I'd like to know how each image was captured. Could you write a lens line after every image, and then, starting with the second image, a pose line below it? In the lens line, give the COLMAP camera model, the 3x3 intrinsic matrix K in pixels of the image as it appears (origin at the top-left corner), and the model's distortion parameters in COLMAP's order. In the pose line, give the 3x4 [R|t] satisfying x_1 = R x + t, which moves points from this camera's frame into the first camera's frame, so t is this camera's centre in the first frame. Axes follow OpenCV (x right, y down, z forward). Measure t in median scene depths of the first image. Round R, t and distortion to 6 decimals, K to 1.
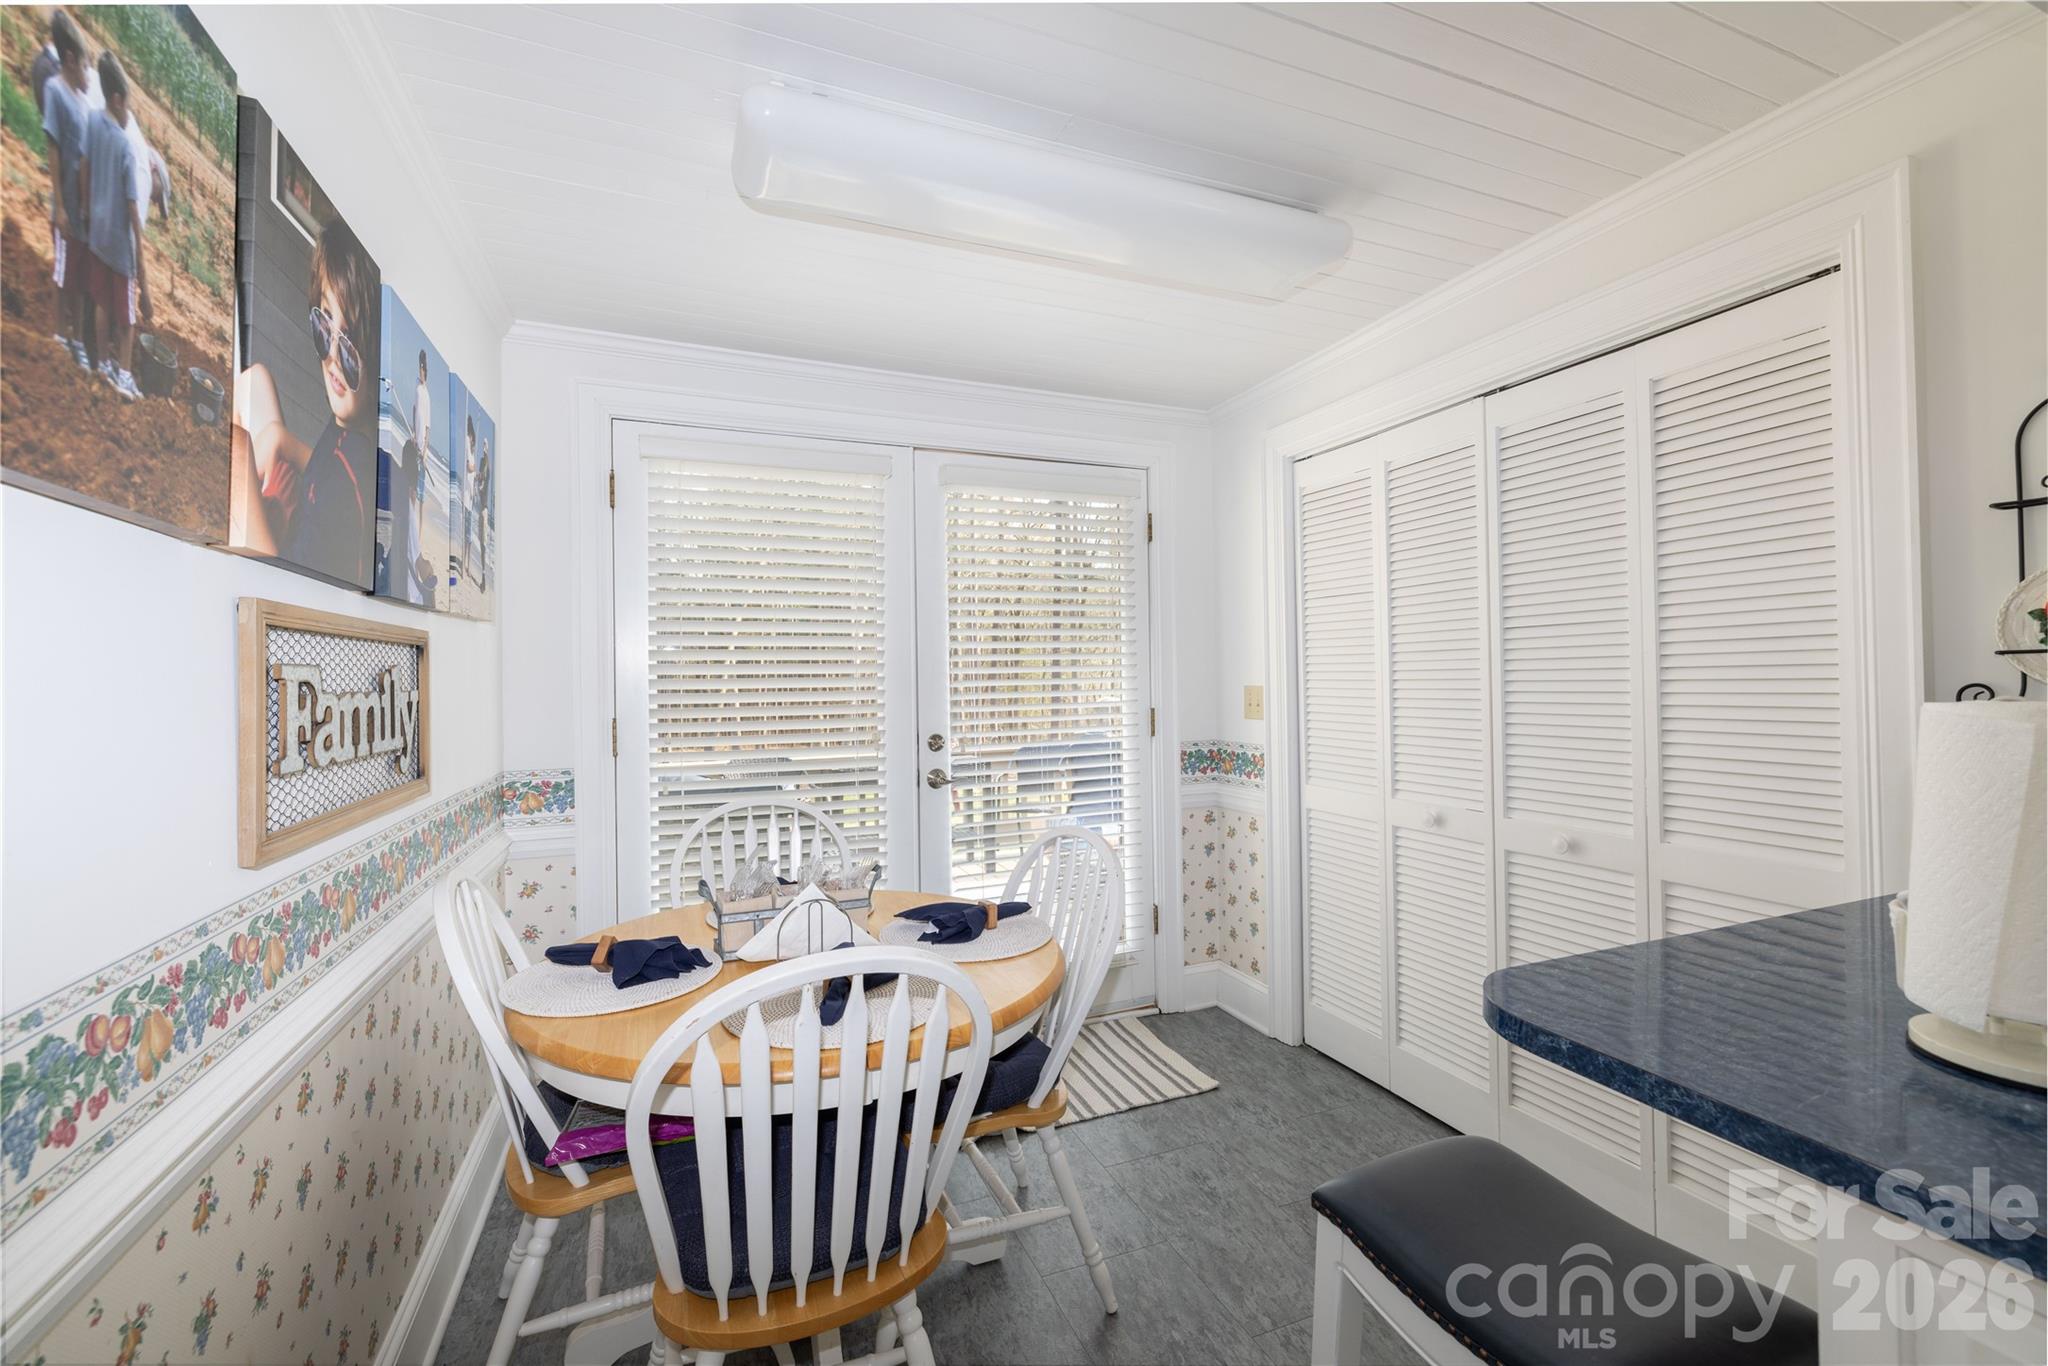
lens RADIAL K [[819.2, 0, 981.4], [0, 819.2, 667.7], [0, 0, 1]] dist [0.001842, -0.000101]
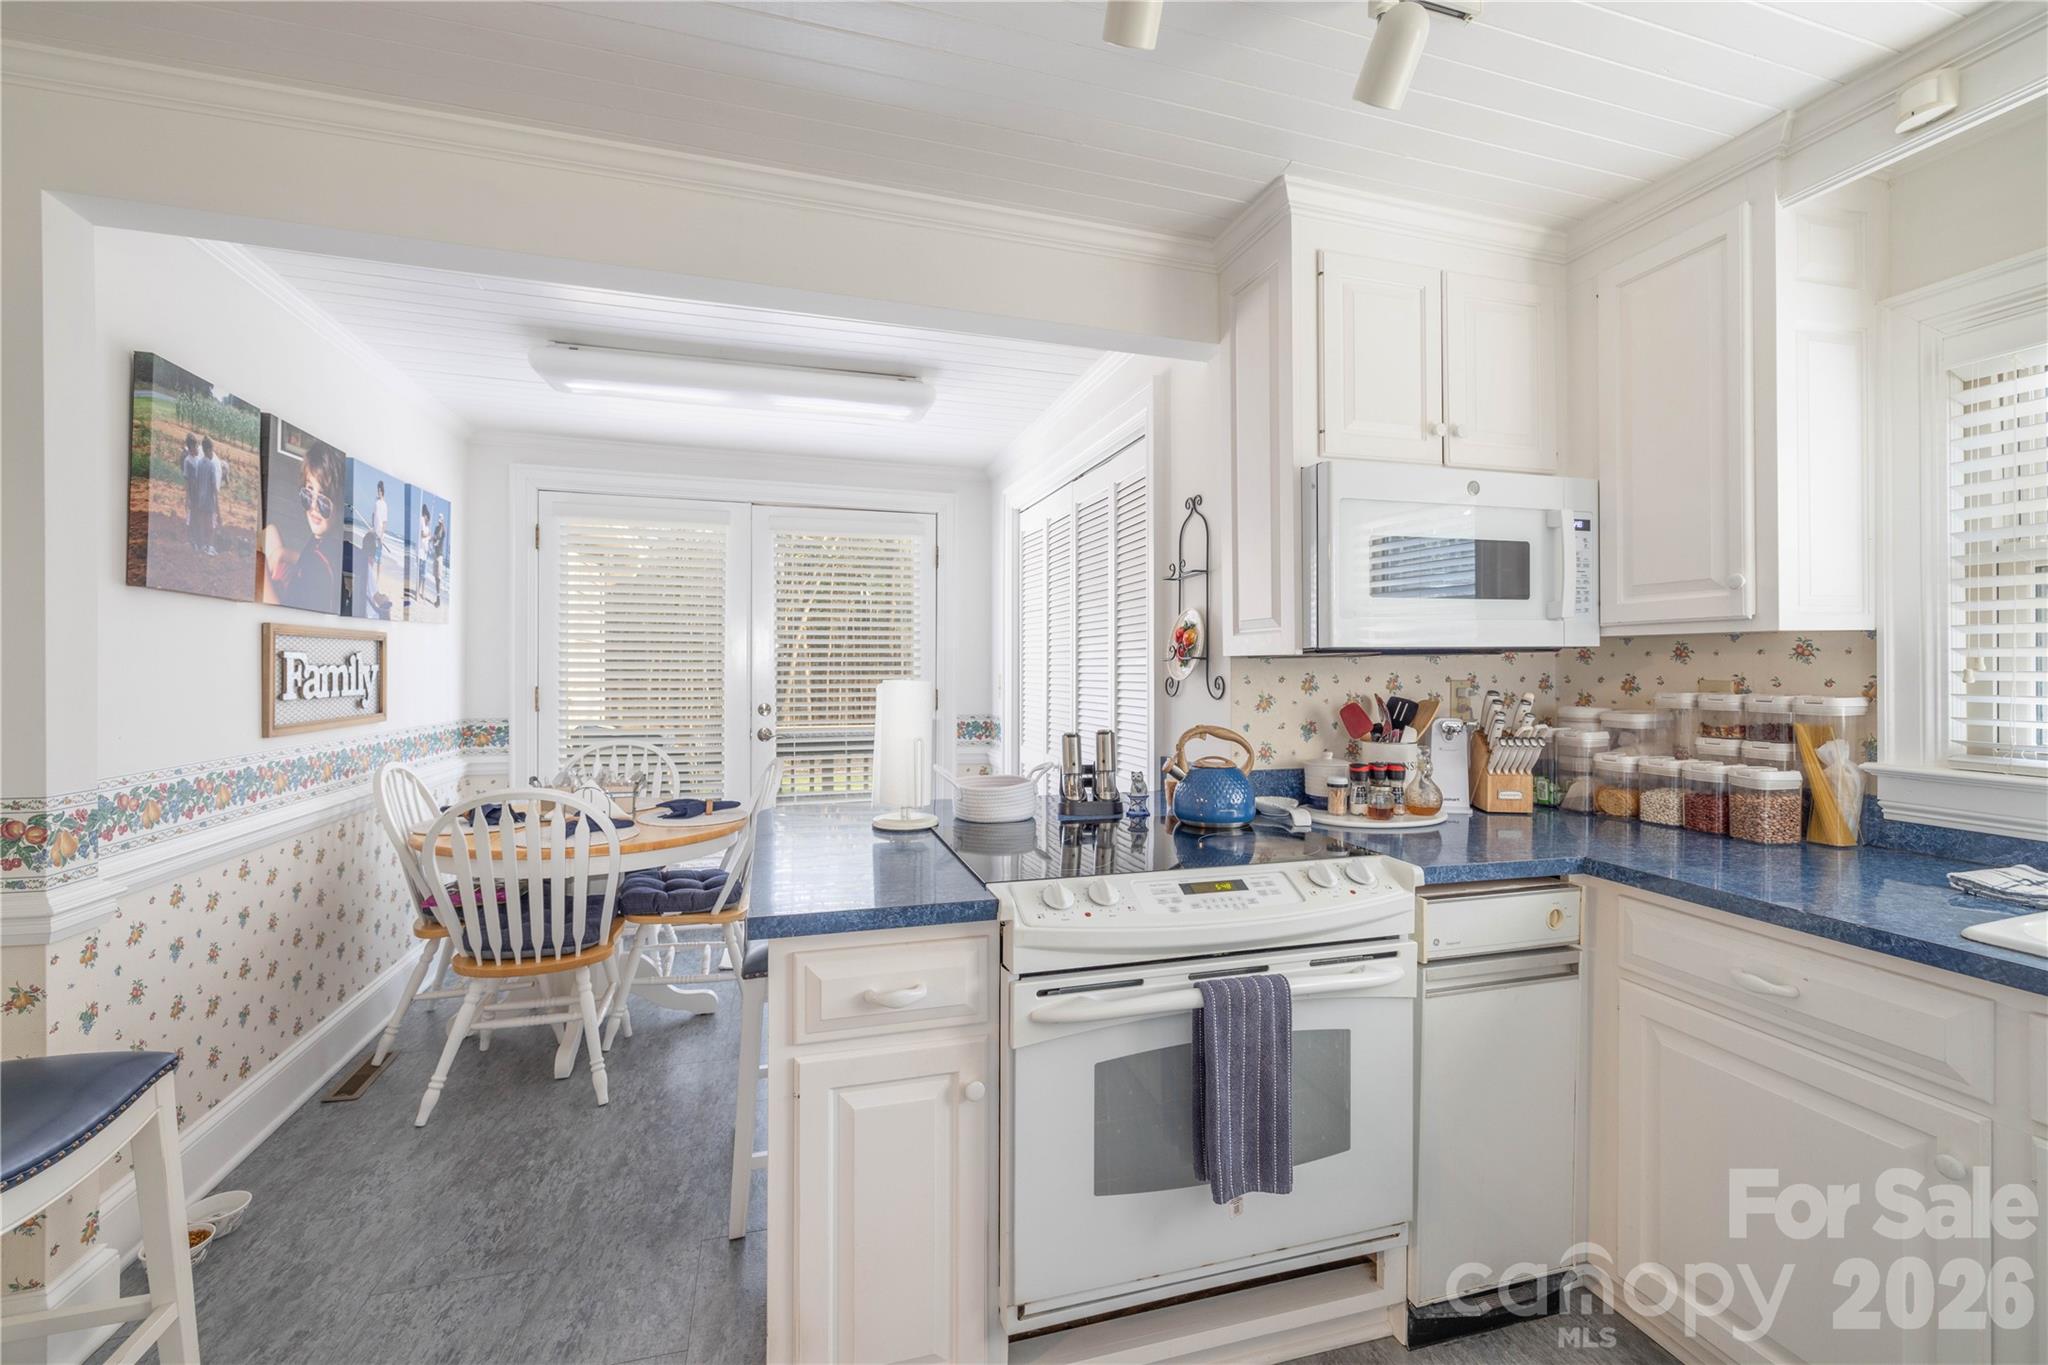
lens RADIAL K [[845.2, 0, 1011.3], [0, 845.2, 664.7], [0, 0, 1]] dist [0.001344, 0.000392]
pose [[0.994719, 0.018572, -0.100945, 1.059001], [-0.017504, 0.999781, 0.011454, -0.022549], [0.101135, -0.009627, 0.994826, -0.859407]]
